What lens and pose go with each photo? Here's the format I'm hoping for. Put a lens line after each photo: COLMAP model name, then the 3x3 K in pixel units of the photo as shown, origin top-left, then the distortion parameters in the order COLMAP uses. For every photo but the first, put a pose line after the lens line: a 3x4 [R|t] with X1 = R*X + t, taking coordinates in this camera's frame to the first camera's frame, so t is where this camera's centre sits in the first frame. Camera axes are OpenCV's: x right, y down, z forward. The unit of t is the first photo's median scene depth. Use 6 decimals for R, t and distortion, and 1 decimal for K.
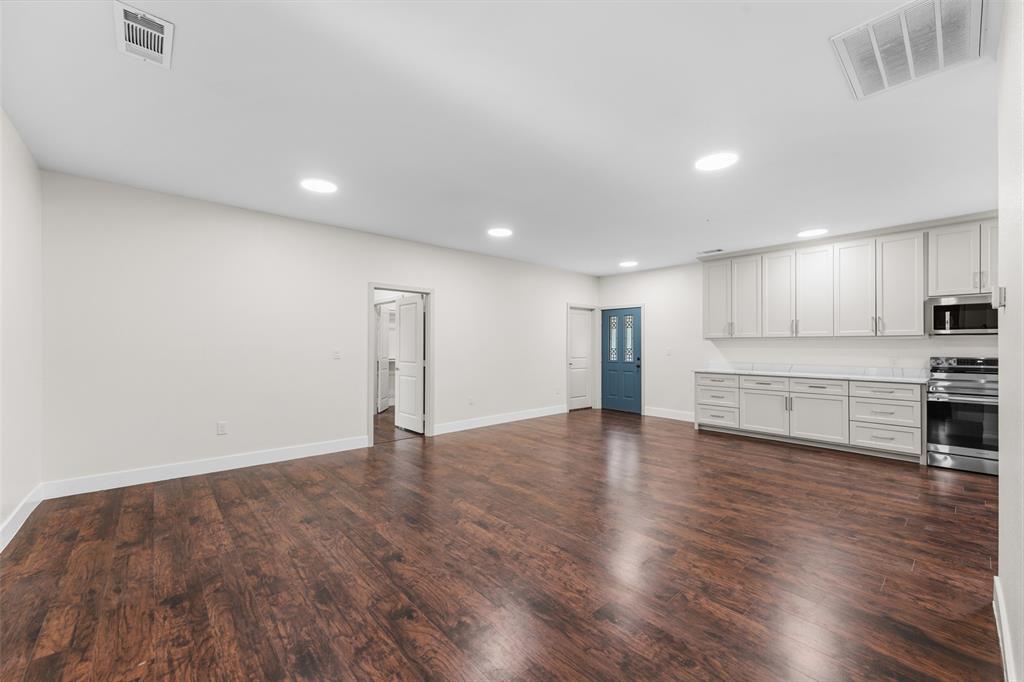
lens RADIAL K [[404.6, 0, 511.6], [0, 404.6, 342.4], [0, 0, 1]] dist [0.002112, 0.000020]
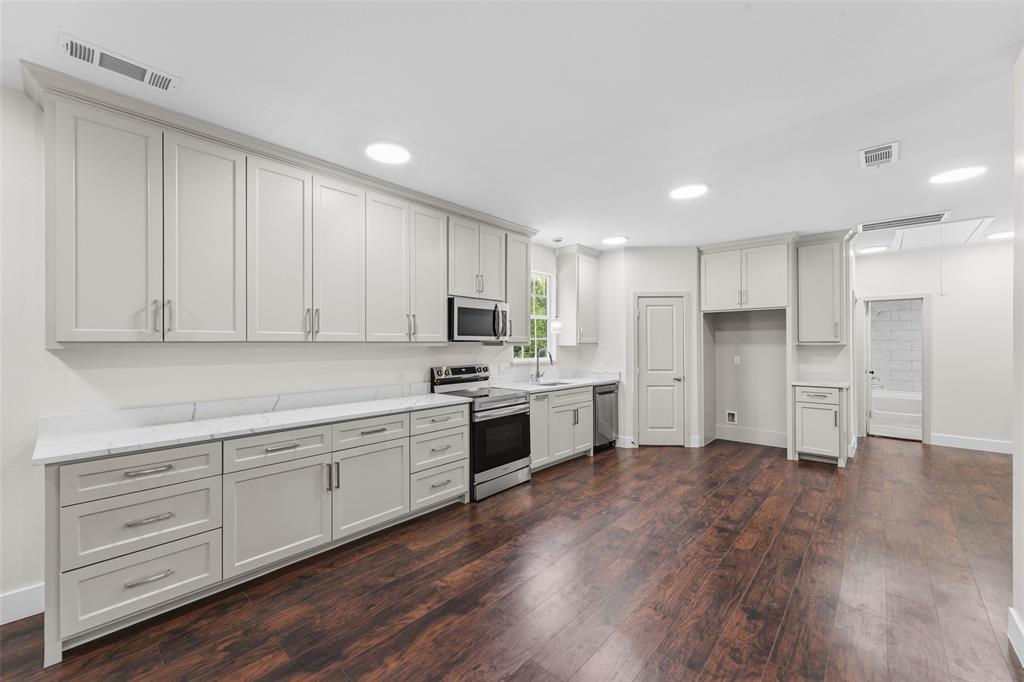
lens RADIAL K [[404.6, 0, 510.5], [0, 404.6, 340.2], [0, 0, 1]] dist [0.002112, 0.000020]
pose [[-0.091450, 0.010617, 0.995753, 0.183453], [-0.004252, 0.999930, -0.011052, -0.011722], [-0.995801, -0.005245, -0.091398, 0.893488]]
